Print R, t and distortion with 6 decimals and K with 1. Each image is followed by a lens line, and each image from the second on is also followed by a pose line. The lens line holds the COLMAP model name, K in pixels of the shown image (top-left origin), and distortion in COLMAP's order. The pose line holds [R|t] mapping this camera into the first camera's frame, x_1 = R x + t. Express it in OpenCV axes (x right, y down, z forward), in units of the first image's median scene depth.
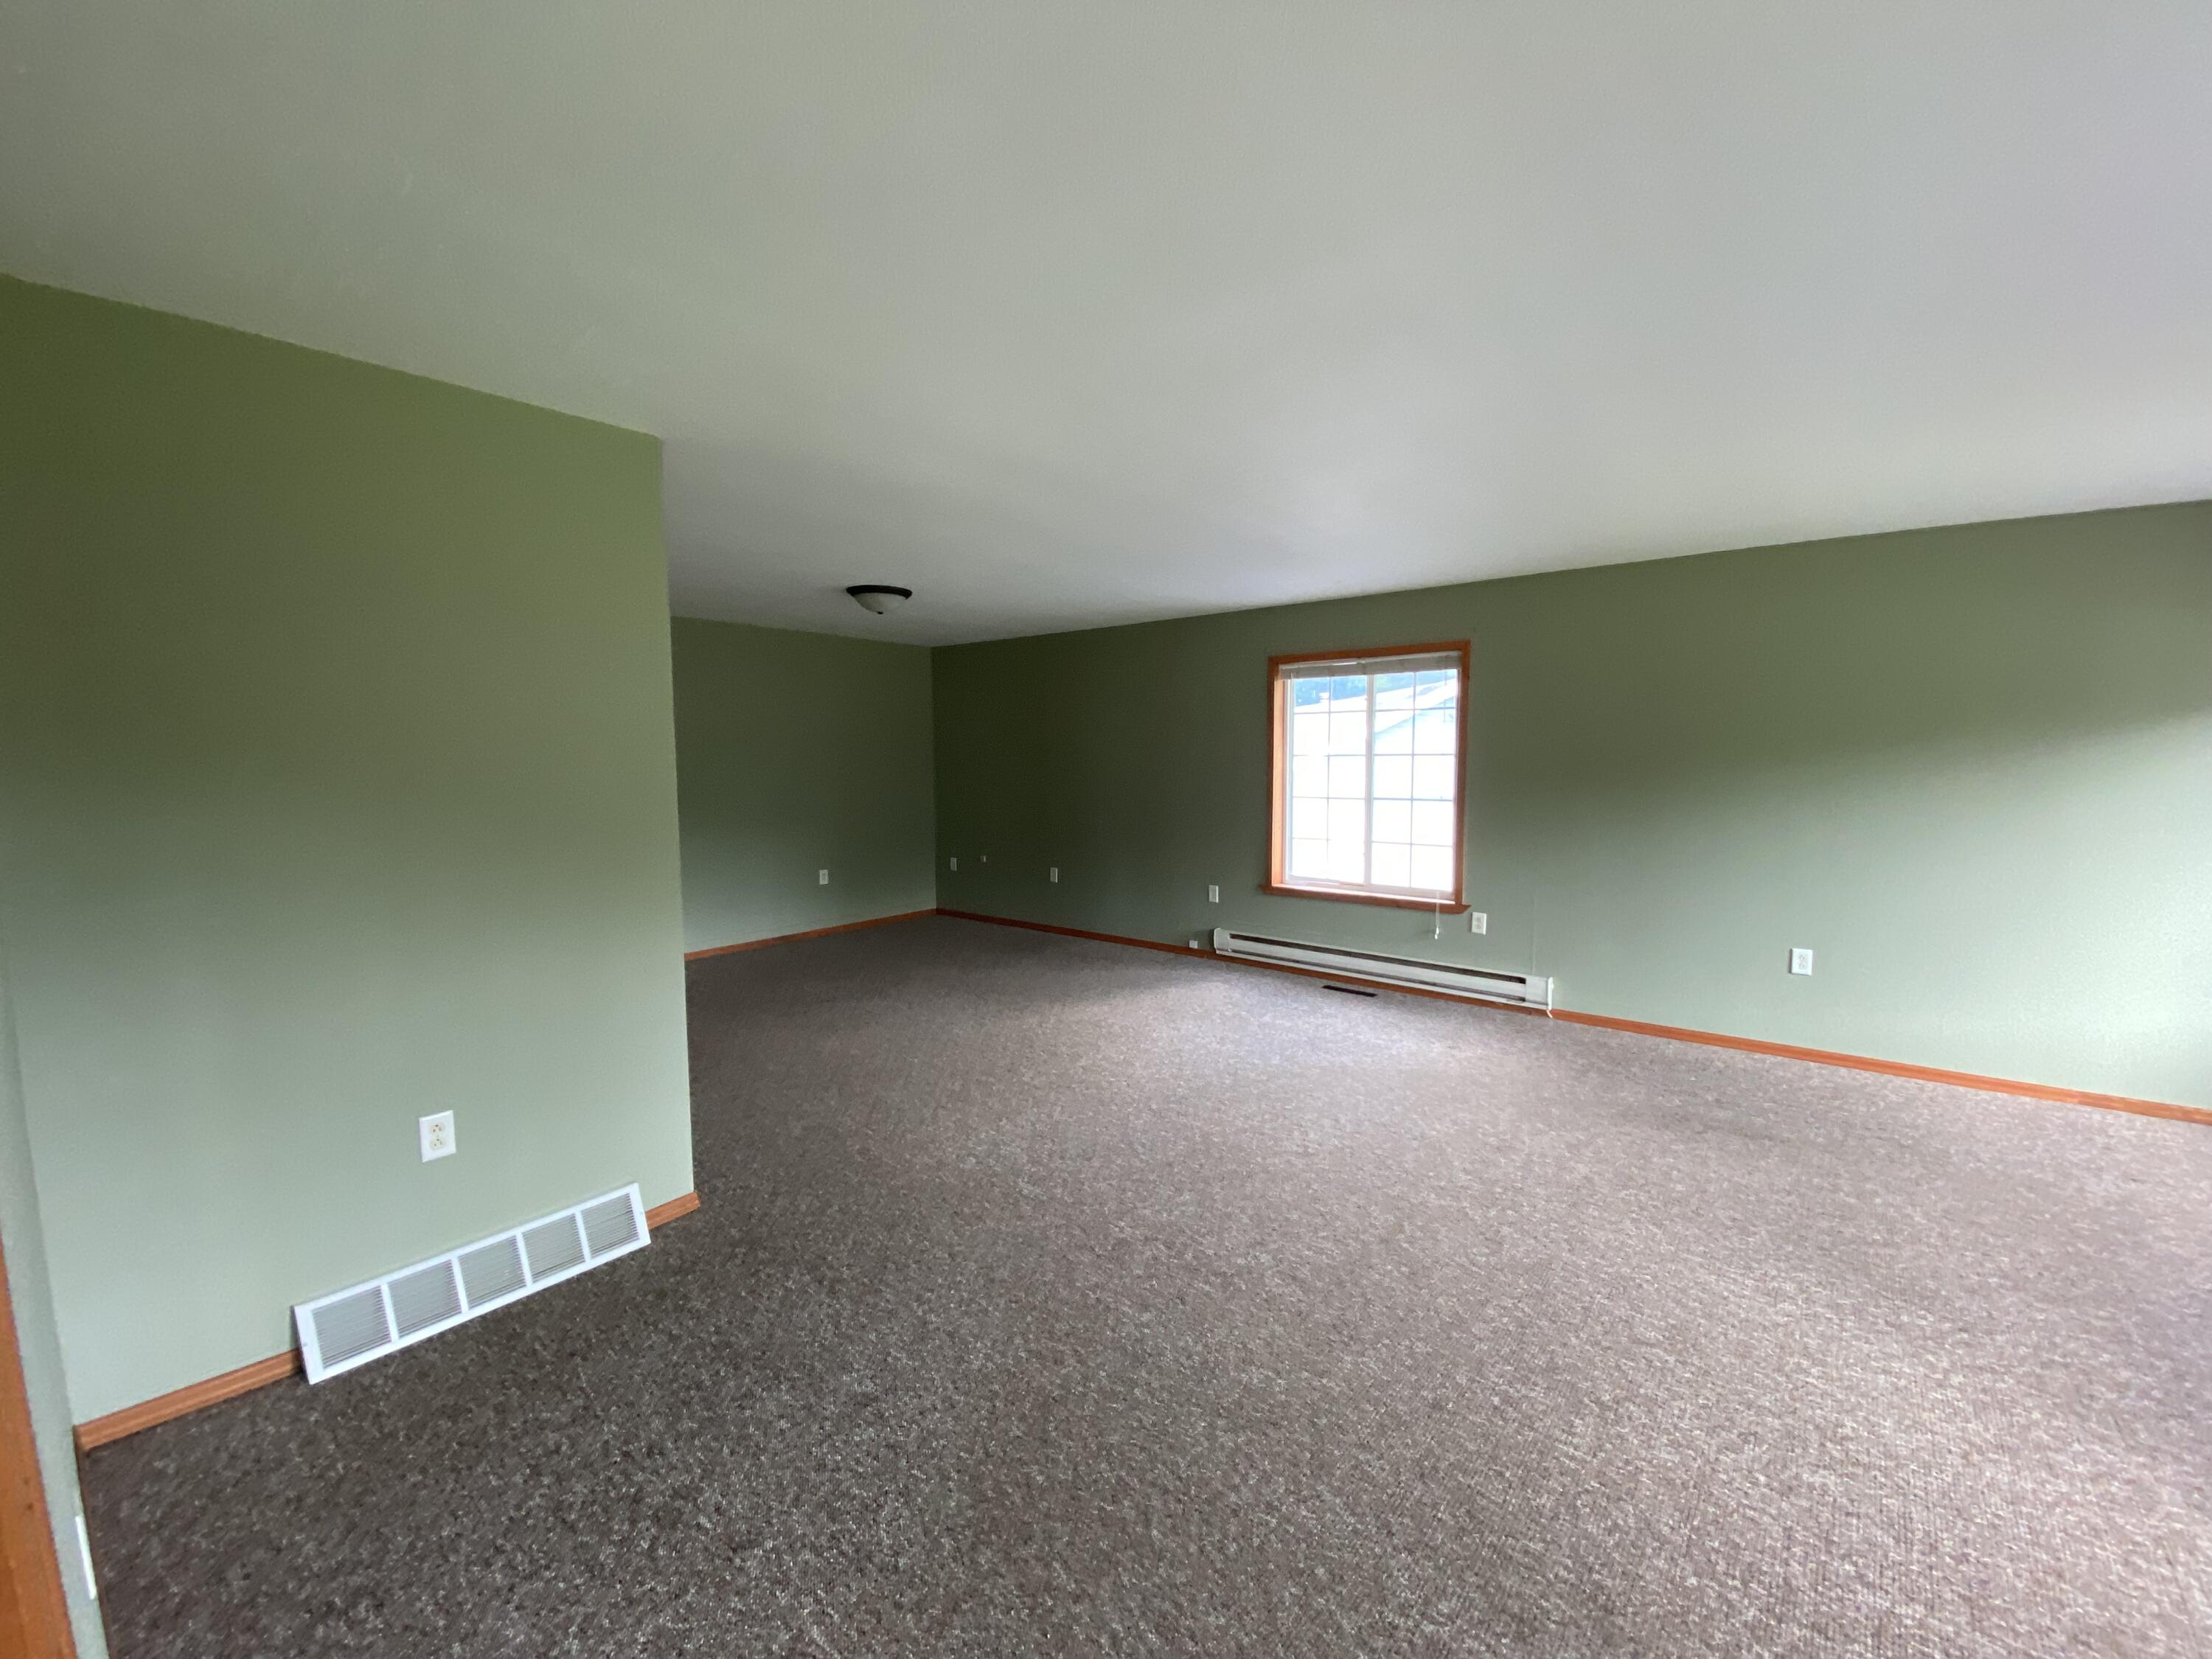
lens RADIAL K [[898.0, 0, 1106.0], [0, 898.0, 829.5], [0, 0, 1]] dist [0.019712, -0.023158]
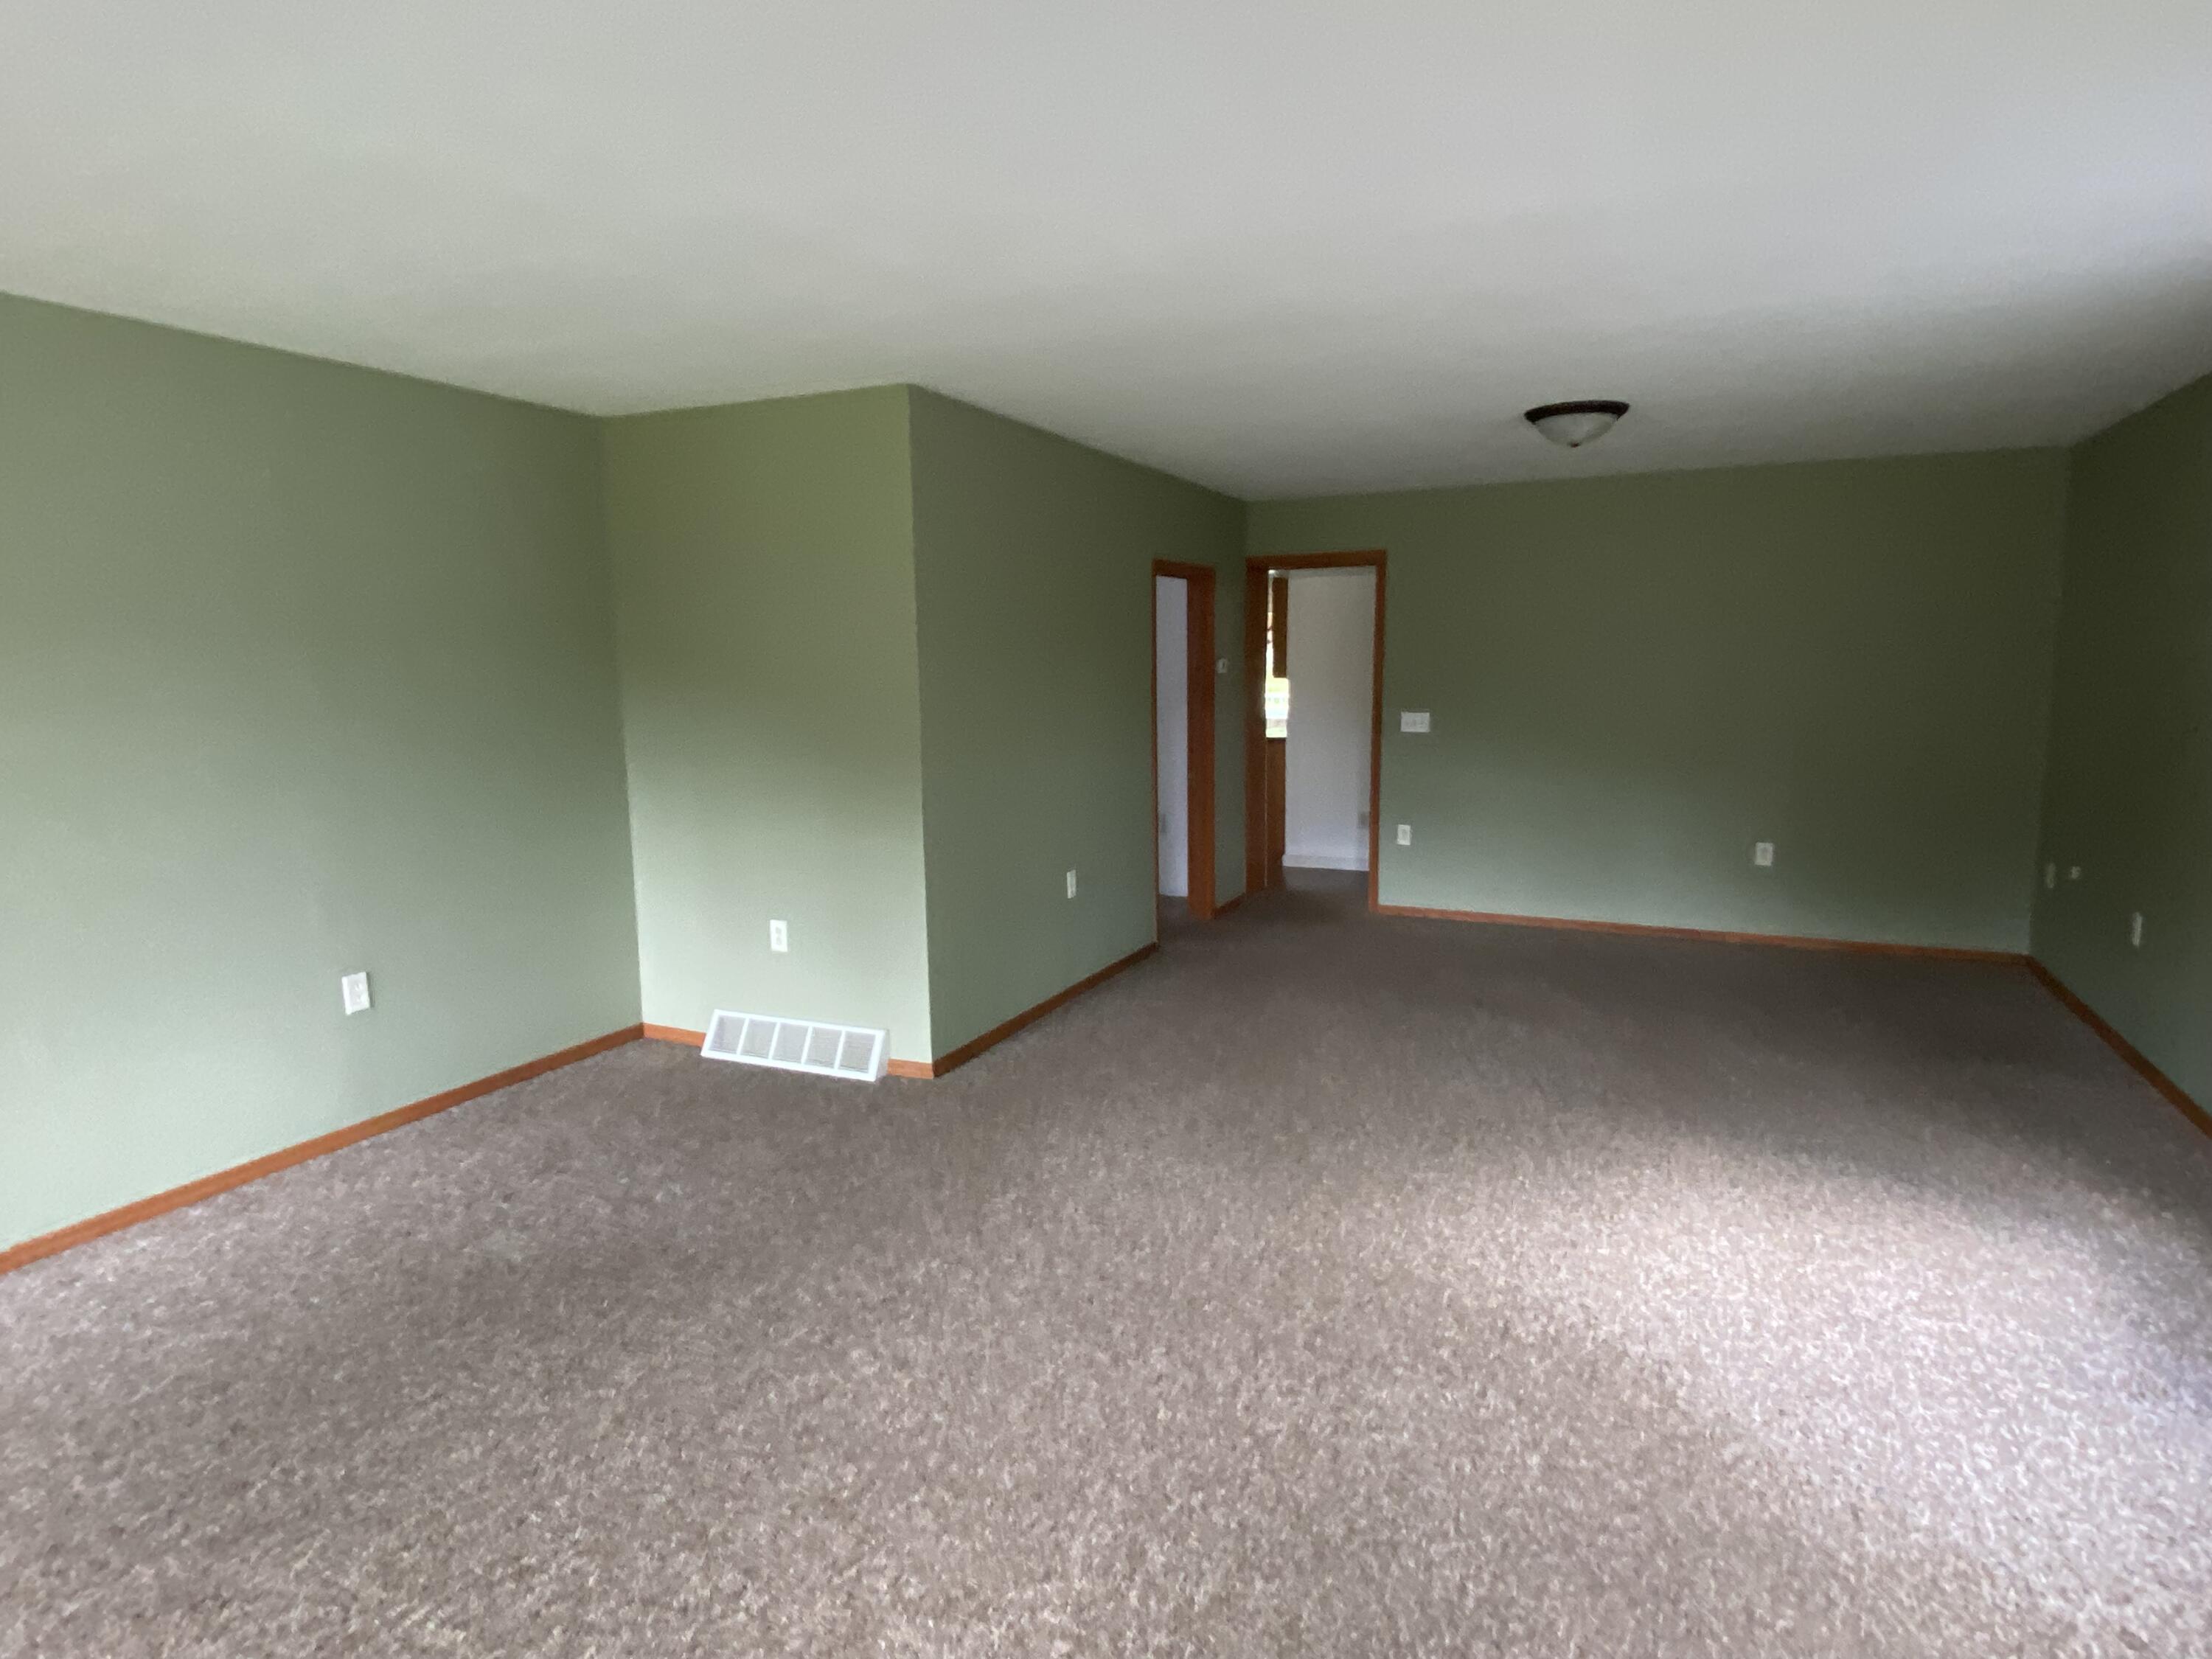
lens RADIAL K [[1230.9, 0, 1106.0], [0, 1230.9, 829.5], [0, 0, 1]] dist [0.082180, -0.058540]
pose [[0.234919, 0.141332, -0.961685, 0.876135], [-0.076894, 0.988974, 0.126559, -0.083725], [0.968969, 0.044217, 0.243197, 0.701672]]
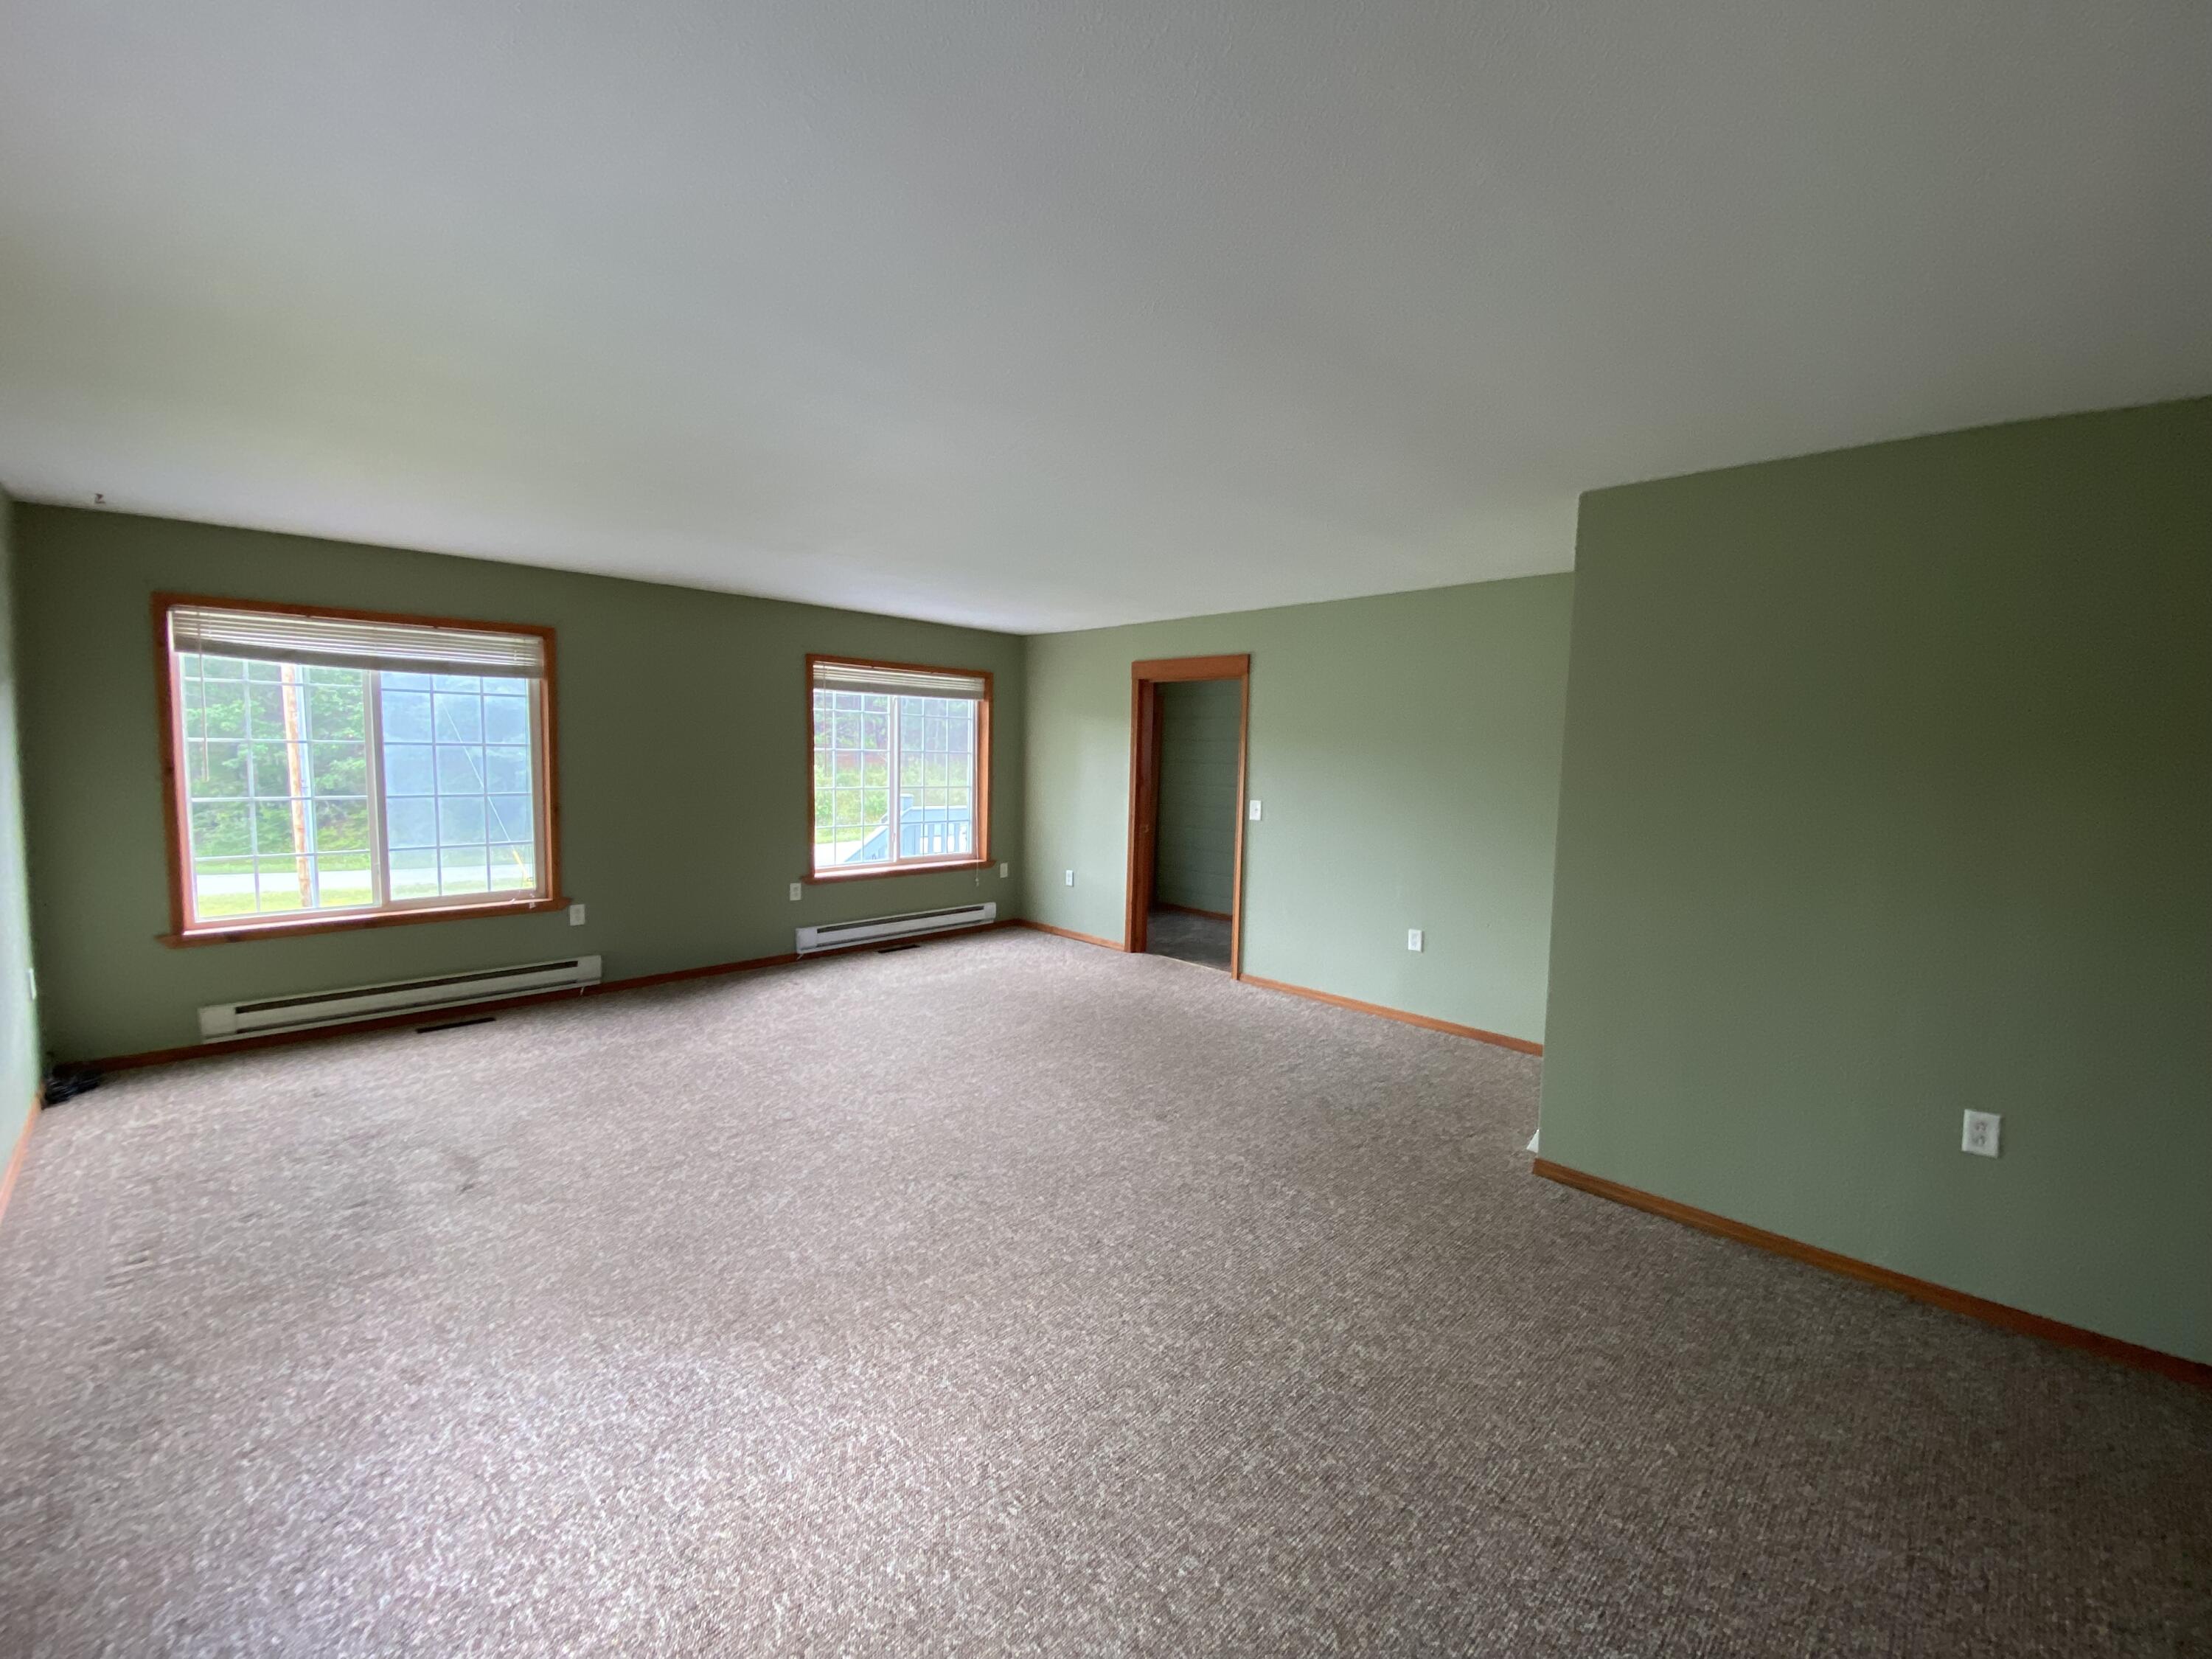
lens RADIAL K [[878.5, 0, 1113.3], [0, 878.5, 812.5], [0, 0, 1]] dist [-0.000553, -0.012158]
pose [[-0.994975, -0.028897, 0.095860, -0.019874], [-0.013740, 0.987794, 0.155157, -0.162836], [-0.099173, 0.153060, -0.983228, 1.765807]]
